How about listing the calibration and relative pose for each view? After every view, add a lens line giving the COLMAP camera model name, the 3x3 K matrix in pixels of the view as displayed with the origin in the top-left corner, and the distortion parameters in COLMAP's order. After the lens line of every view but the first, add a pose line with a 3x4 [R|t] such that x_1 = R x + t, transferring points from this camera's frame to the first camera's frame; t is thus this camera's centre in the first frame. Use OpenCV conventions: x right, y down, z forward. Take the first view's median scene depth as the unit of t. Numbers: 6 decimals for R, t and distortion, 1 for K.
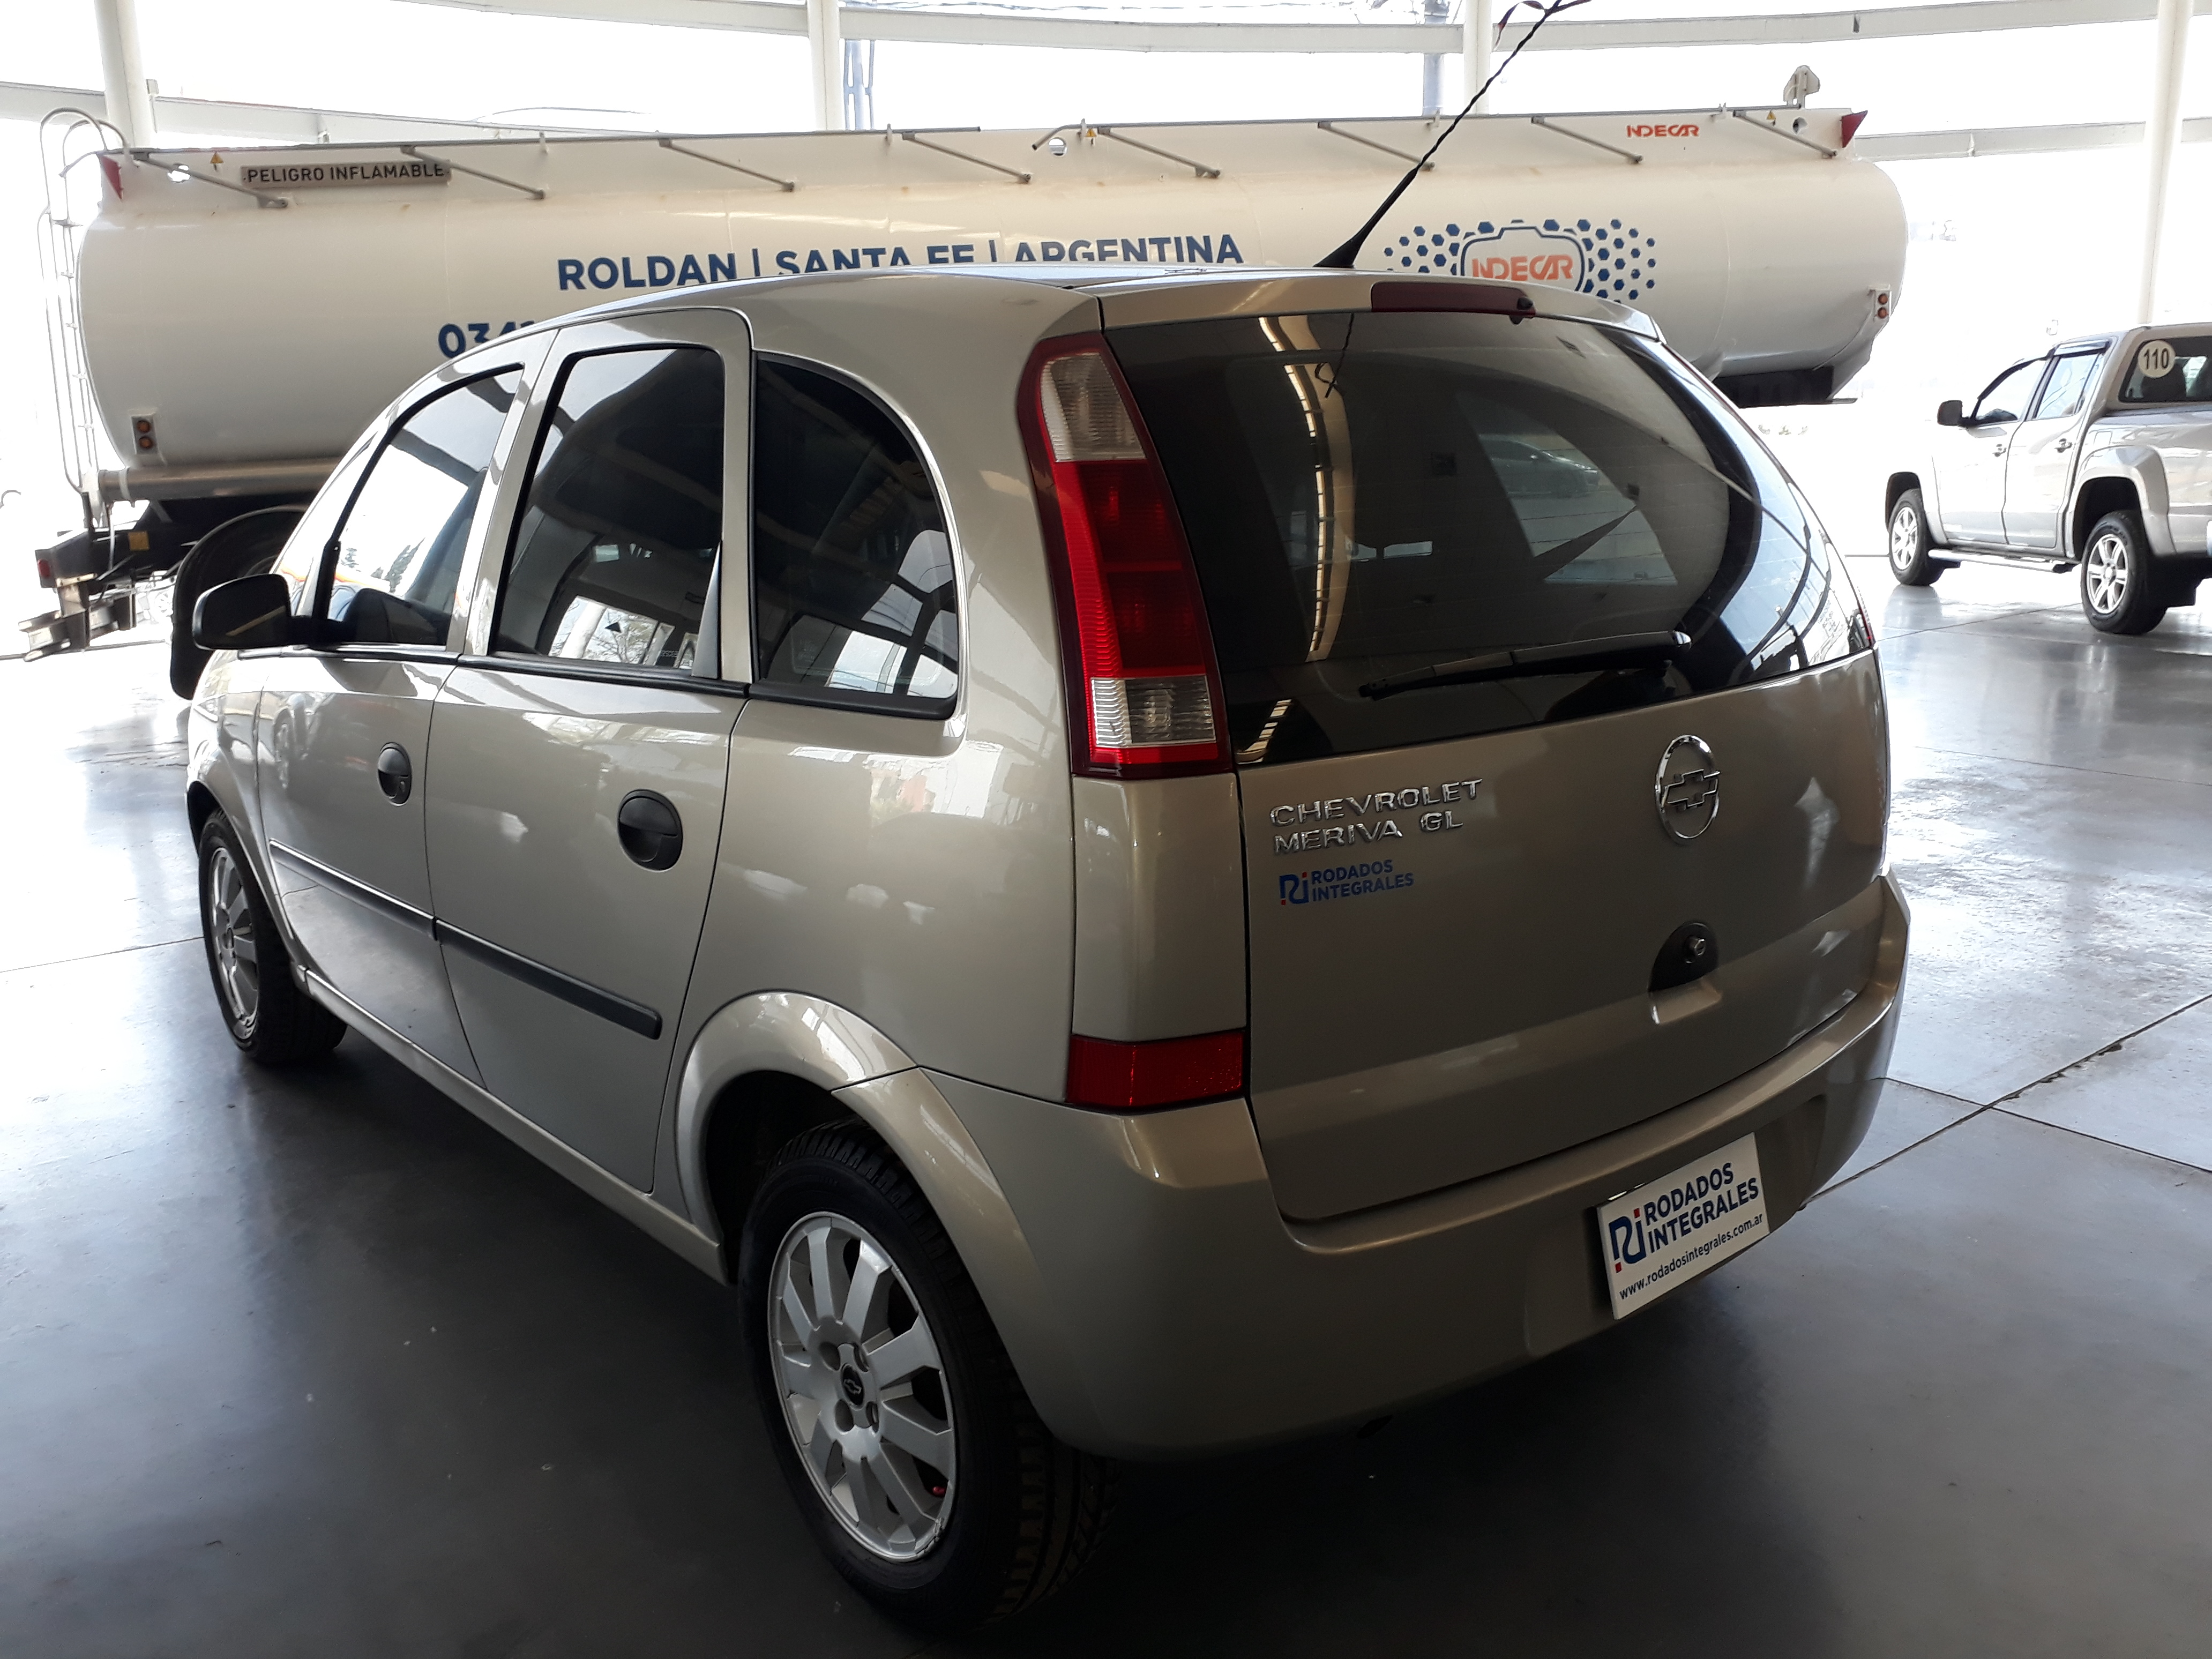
lens RADIAL K [[1897.2, 0, 1106.0], [0, 1897.2, 829.5], [0, 0, 1]] dist [-0.016206, 0.009019]
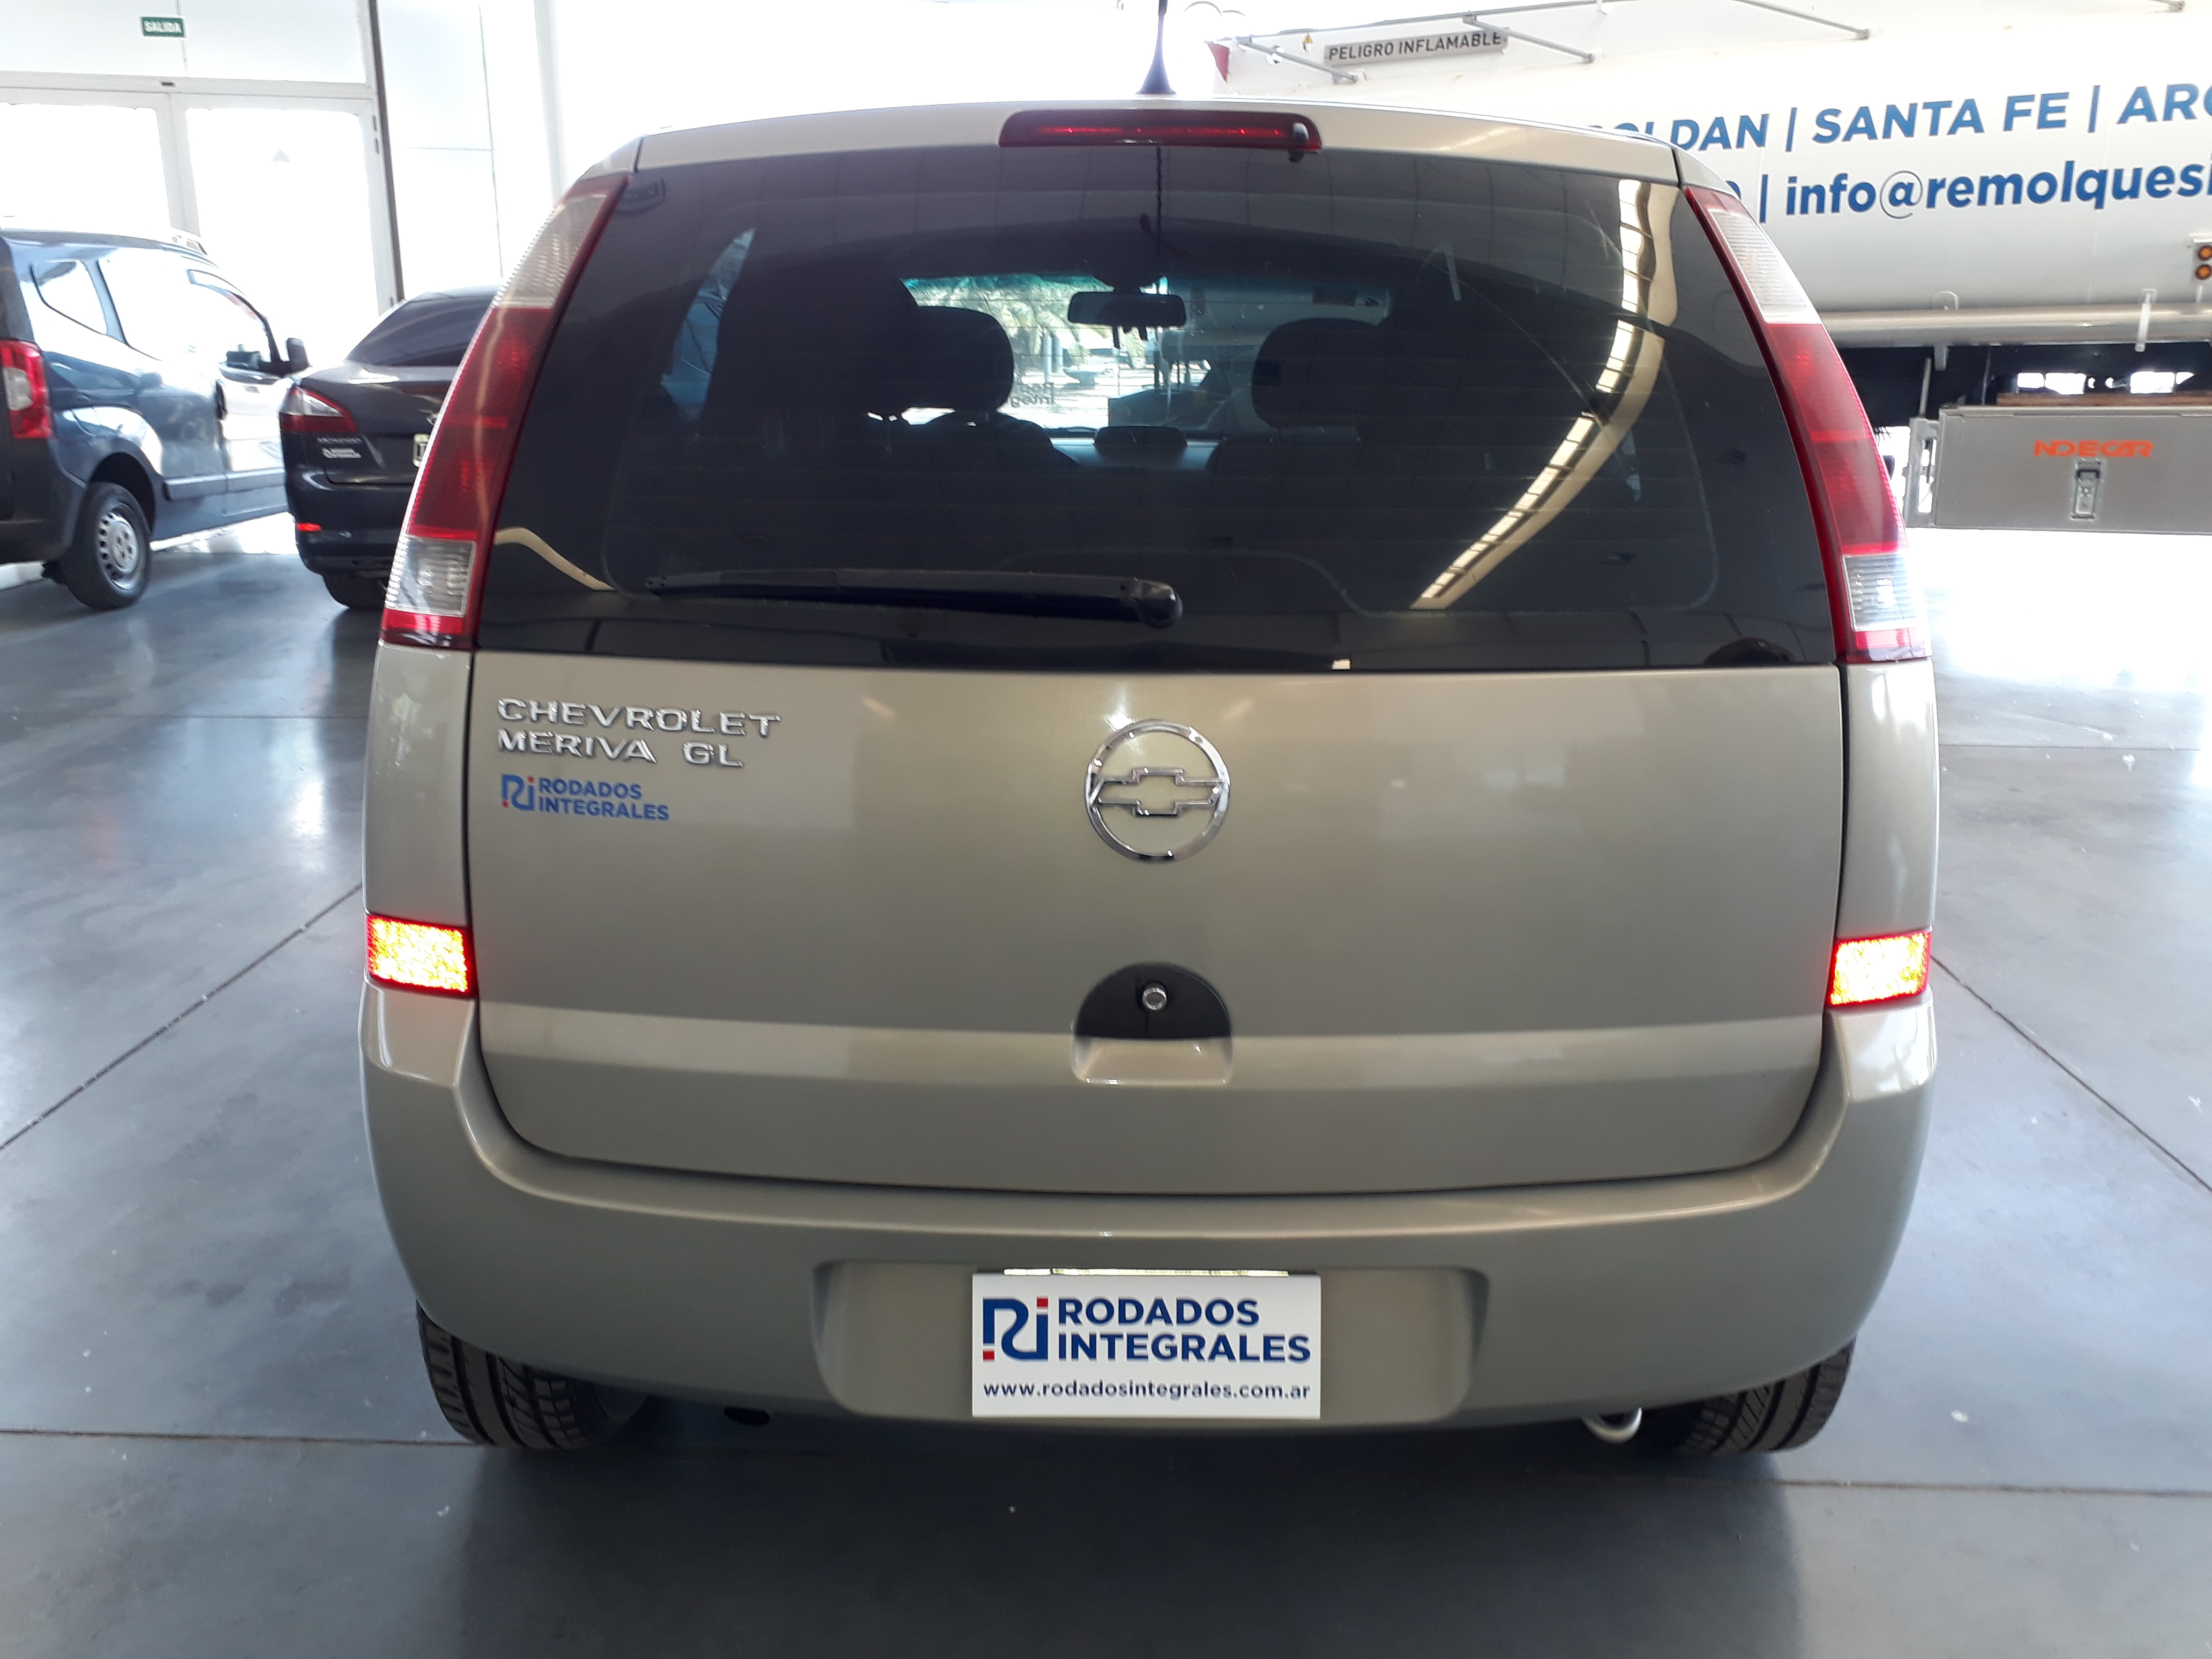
lens RADIAL K [[1859.9, 0, 1106.0], [0, 1859.9, 829.5], [0, 0, 1]] dist [0.006173, 0.014386]
pose [[0.750591, 0.206839, -0.627559, 0.745919], [-0.166428, 0.978303, 0.123386, -0.092599], [0.639464, 0.011831, 0.768730, 0.412126]]
